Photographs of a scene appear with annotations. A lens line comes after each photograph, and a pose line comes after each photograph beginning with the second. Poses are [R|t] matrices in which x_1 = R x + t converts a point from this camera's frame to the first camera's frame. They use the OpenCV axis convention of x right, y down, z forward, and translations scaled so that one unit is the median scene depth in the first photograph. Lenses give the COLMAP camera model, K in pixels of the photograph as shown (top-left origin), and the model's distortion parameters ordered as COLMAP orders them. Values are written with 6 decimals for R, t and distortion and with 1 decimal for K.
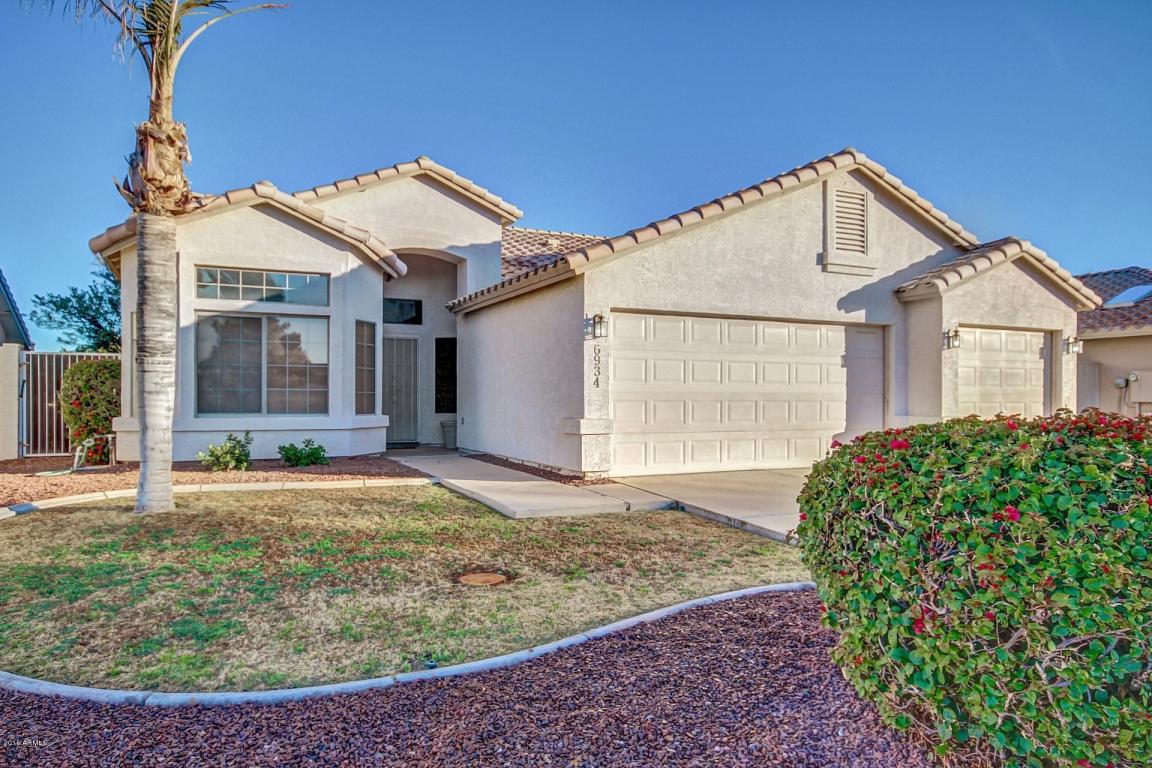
lens RADIAL K [[745.9, 0, 576.0], [0, 745.9, 384.0], [0, 0, 1]] dist [0.022027, 0.005242]
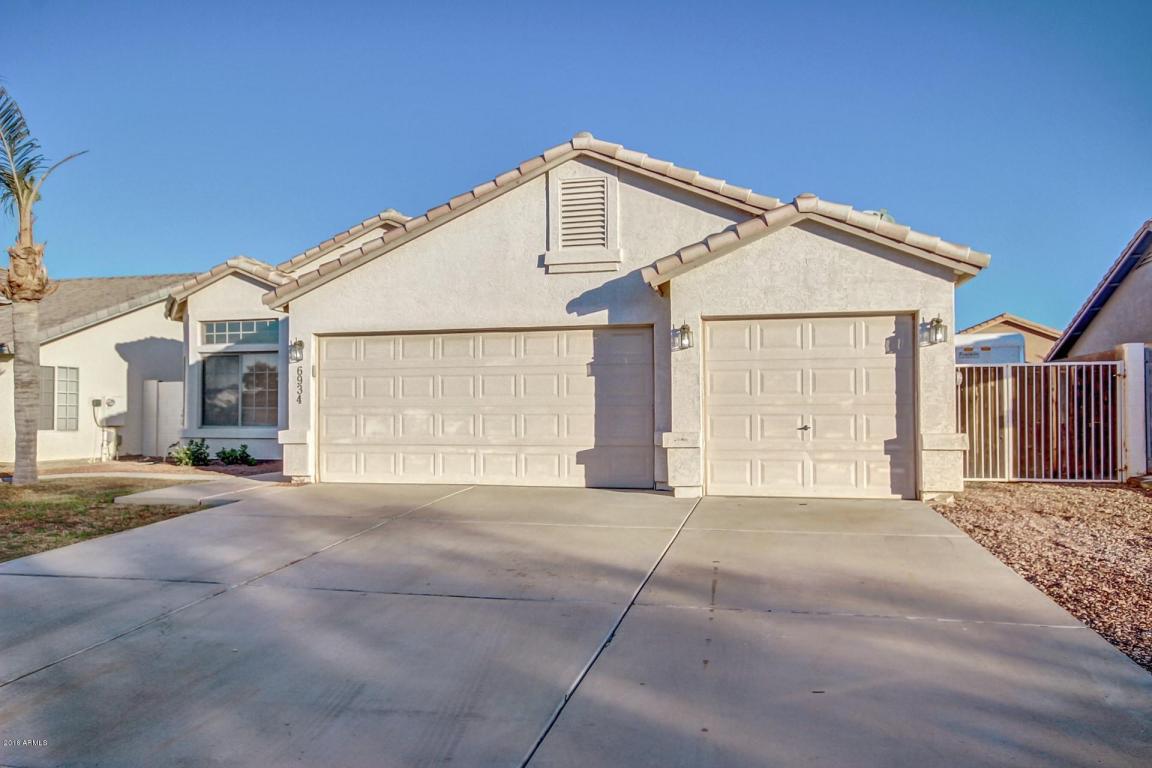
lens RADIAL K [[777.2, 0, 572.5], [0, 777.2, 383.6], [0, 0, 1]] dist [0.001813, 0.033756]
pose [[0.783145, -0.029391, -0.621145, 0.921809], [0.015756, 0.999500, -0.027427, 0.011369], [0.621640, 0.011693, 0.783216, 0.265561]]
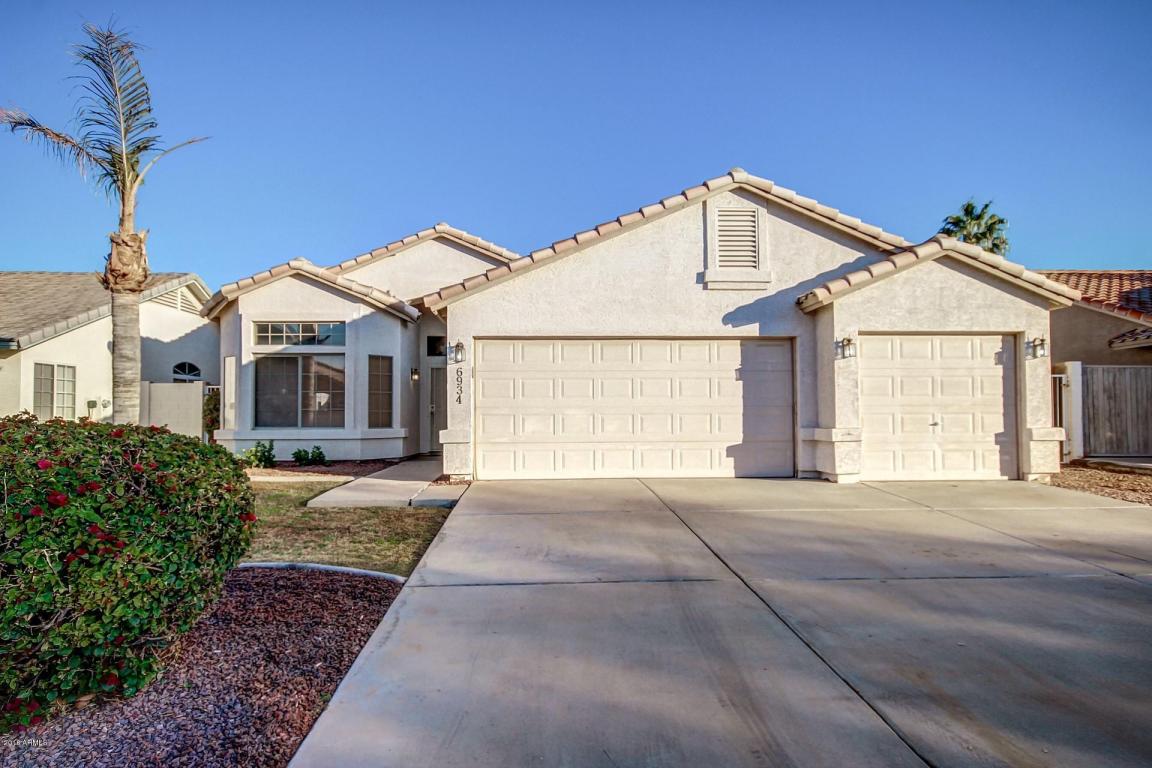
lens RADIAL K [[657.0, 0, 576.0], [0, 657.0, 384.0], [0, 0, 1]] dist [0.015792, 0.001021]
pose [[0.922833, -0.026886, -0.384262, 0.501254], [0.014980, 0.999312, -0.033943, 0.009549], [0.384910, 0.025567, 0.922600, 0.086998]]
